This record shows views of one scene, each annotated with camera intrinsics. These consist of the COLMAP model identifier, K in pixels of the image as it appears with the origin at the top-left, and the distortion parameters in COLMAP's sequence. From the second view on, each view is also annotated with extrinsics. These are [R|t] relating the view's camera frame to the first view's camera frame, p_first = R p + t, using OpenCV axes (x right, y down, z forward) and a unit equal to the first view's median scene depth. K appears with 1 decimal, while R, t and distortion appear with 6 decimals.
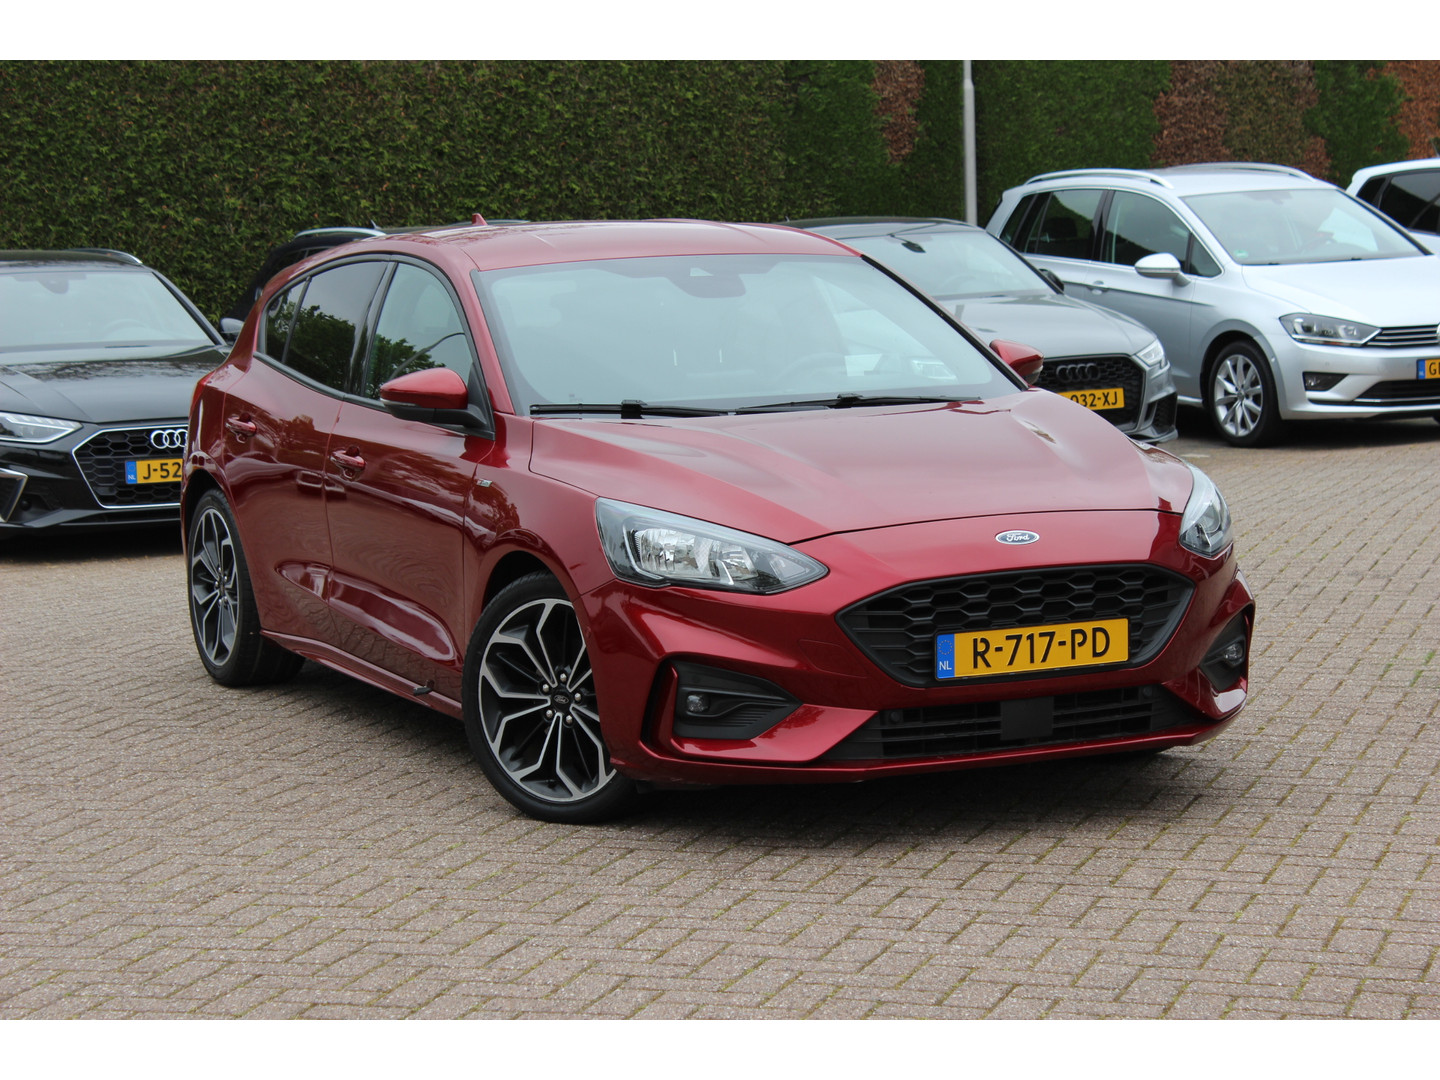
lens RADIAL K [[3436.4, 0, 720.0], [0, 3436.4, 540.0], [0, 0, 1]] dist [0.033051, 0.312218]
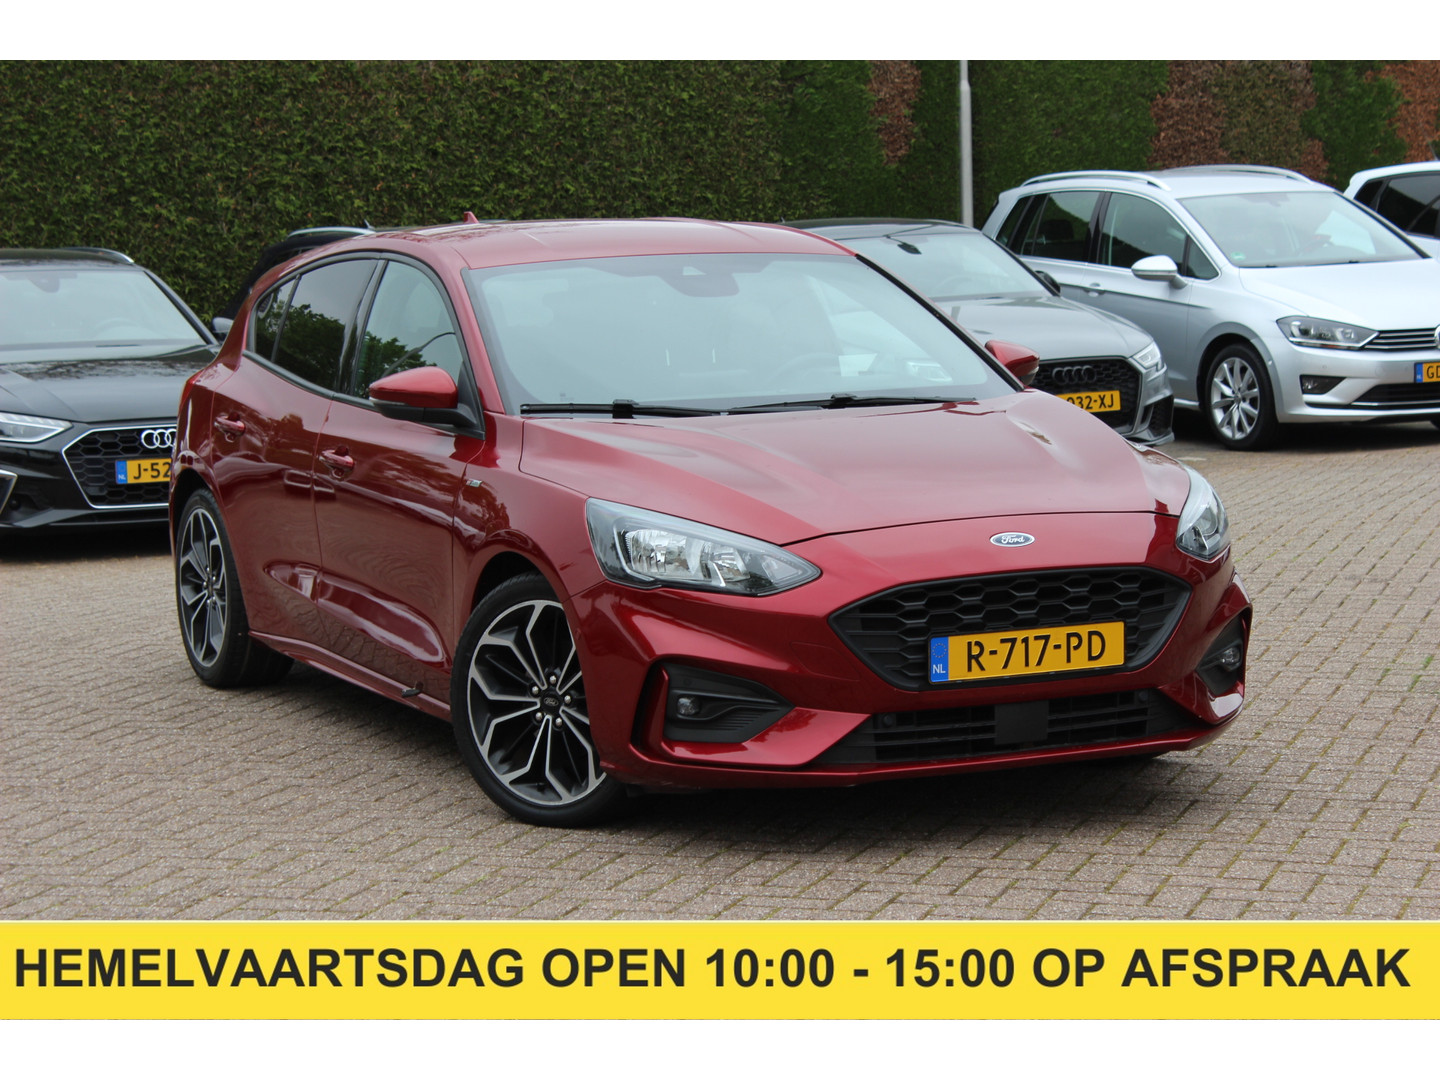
lens RADIAL K [[3436.4, 0, 720.0], [0, 3436.4, 540.0], [0, 0, 1]] dist [0.033051, 0.312218]
pose [[0.999995, 0.003031, 0.001277, 0.000442], [-0.003030, 0.999995, -0.000837, 0.000189], [-0.001280, 0.000833, 0.999999, 0.004370]]
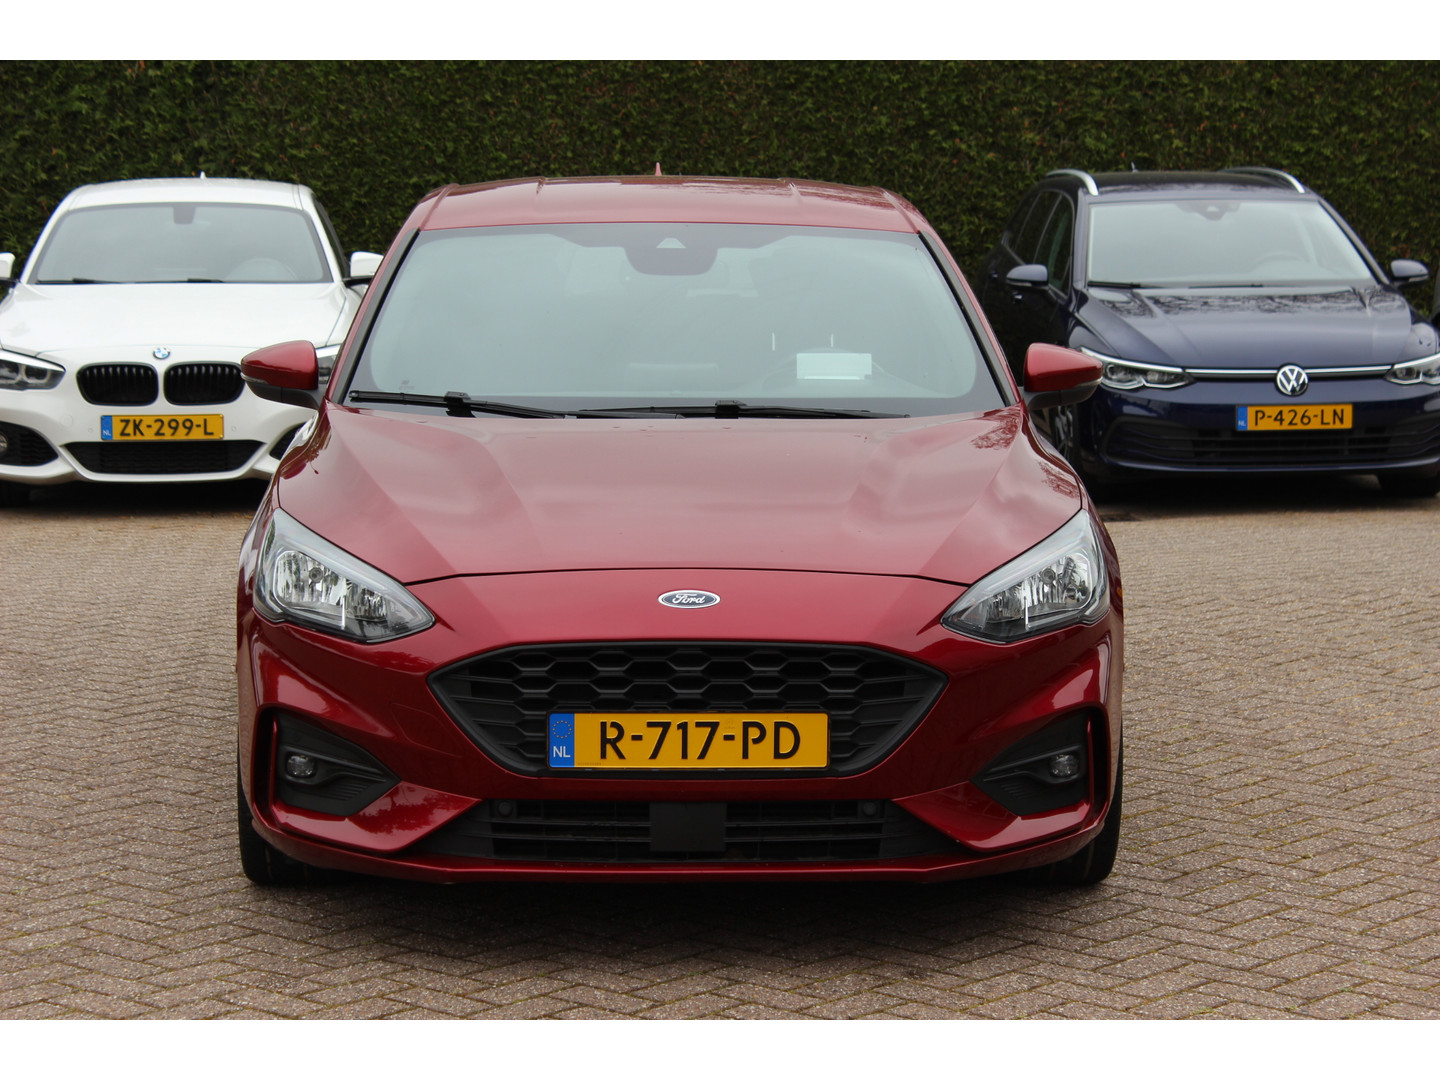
lens RADIAL K [[3436.4, 0, 720.0], [0, 3436.4, 540.0], [0, 0, 1]] dist [0.033051, 0.312218]
pose [[0.922808, 0.079071, -0.377058, 0.146625], [-0.071043, 0.996853, 0.035175, -0.016038], [0.378653, -0.005673, 0.925521, 0.100509]]
